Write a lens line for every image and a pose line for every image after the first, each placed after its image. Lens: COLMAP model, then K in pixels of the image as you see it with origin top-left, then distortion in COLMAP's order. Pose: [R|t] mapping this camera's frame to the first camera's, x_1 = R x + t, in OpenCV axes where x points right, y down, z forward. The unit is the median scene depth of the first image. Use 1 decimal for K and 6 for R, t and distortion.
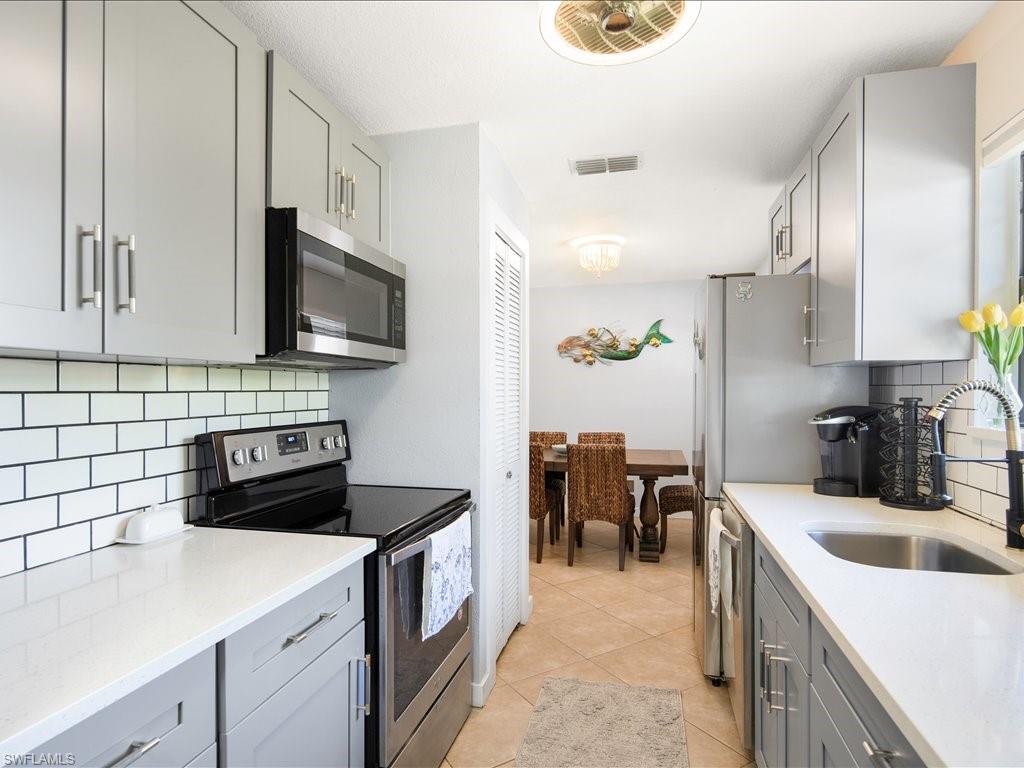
lens RADIAL K [[581.9, 0, 512.0], [0, 581.9, 384.0], [0, 0, 1]] dist [0.000609, -0.000290]
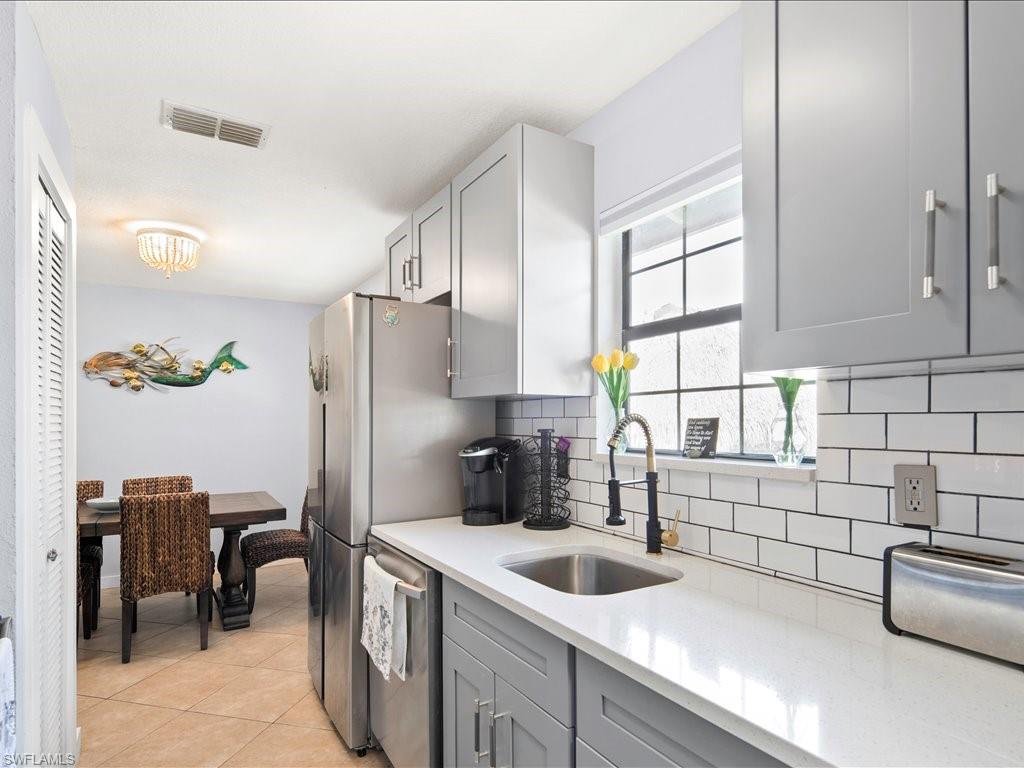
lens RADIAL K [[576.2, 0, 513.3], [0, 576.2, 417.7], [0, 0, 1]] dist [0.016669, -0.001212]
pose [[0.710993, 0.004307, 0.703186, -0.072056], [-0.005001, 0.999987, -0.001068, 0.001485], [-0.703182, -0.002757, 0.711005, 0.137856]]
